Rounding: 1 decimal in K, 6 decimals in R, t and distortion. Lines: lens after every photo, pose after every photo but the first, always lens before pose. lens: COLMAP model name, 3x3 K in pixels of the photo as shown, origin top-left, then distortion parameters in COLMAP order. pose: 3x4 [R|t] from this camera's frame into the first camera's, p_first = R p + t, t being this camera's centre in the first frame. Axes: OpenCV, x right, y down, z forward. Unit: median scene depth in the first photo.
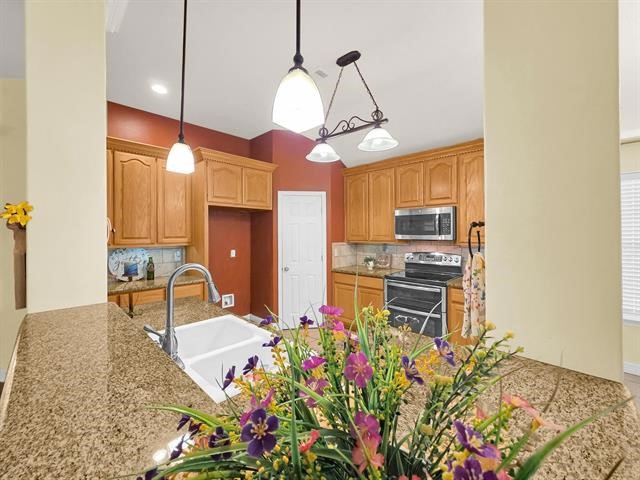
lens RADIAL K [[260.5, 0, 321.8], [0, 260.5, 233.8], [0, 0, 1]] dist [0.000116, 0.000036]
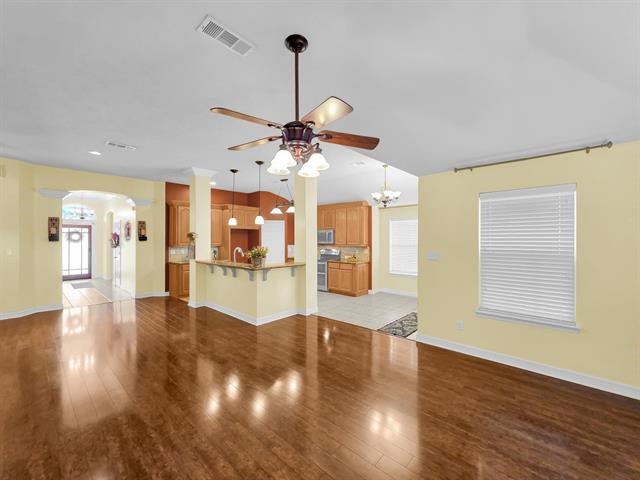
lens RADIAL K [[259.9, 0, 320.0], [0, 259.9, 240.0], [0, 0, 1]] dist [0.000061, 0.000154]
pose [[0.999672, 0.002902, 0.025451, 0.286963], [-0.002923, 0.999995, 0.000785, -0.009519], [-0.025449, -0.000859, 0.999676, -1.261997]]
